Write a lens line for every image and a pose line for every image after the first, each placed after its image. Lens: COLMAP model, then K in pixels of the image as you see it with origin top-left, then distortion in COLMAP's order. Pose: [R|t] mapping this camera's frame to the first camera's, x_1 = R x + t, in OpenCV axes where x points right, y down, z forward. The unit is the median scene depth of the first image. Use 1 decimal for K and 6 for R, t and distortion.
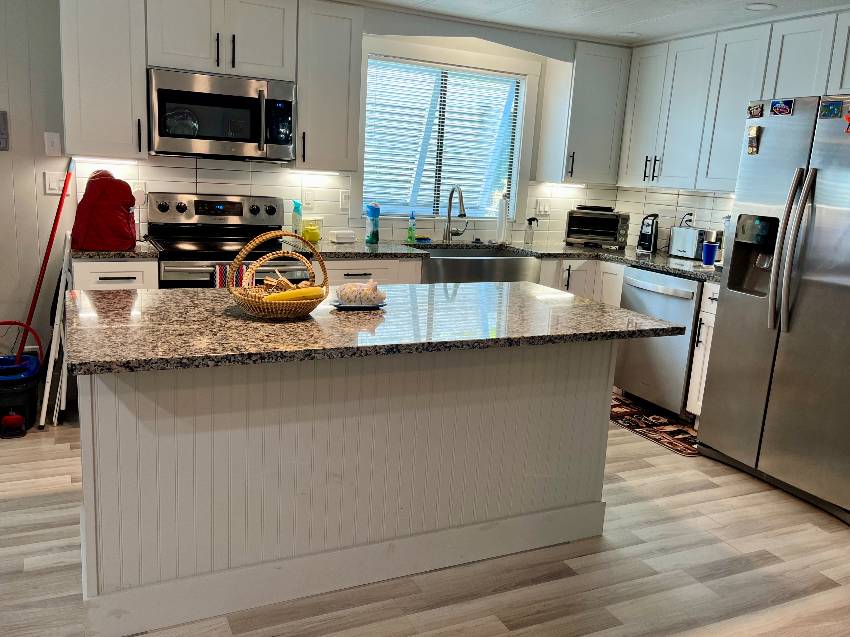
lens RADIAL K [[709.6, 0, 425.0], [0, 709.6, 318.5], [0, 0, 1]] dist [0.006674, 0.000535]
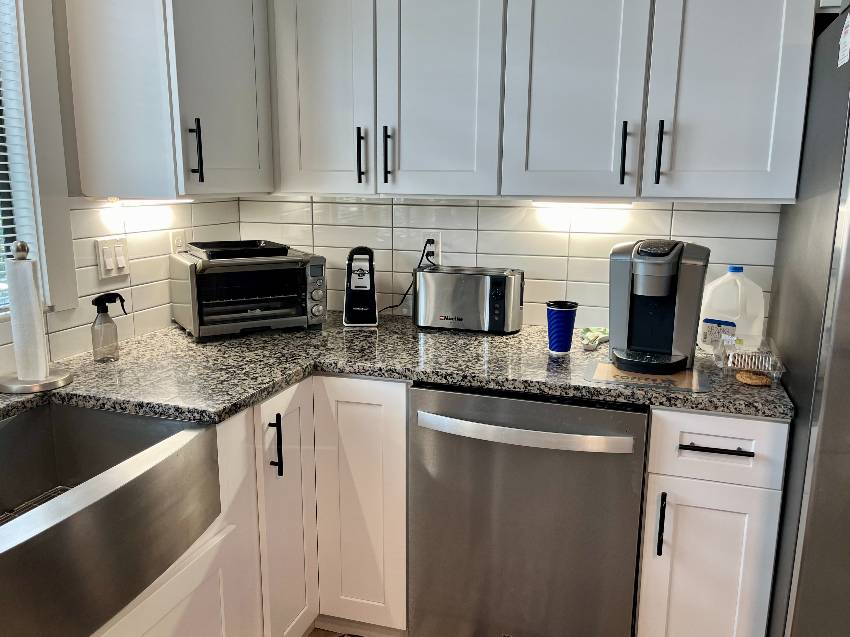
lens RADIAL K [[709.6, 0, 425.0], [0, 709.6, 318.5], [0, 0, 1]] dist [0.006674, 0.000535]
pose [[0.685233, -0.195313, 0.701647, -0.001790], [0.178110, 0.979059, 0.098591, -0.140274], [-0.706210, 0.057412, 0.705671, 0.627785]]
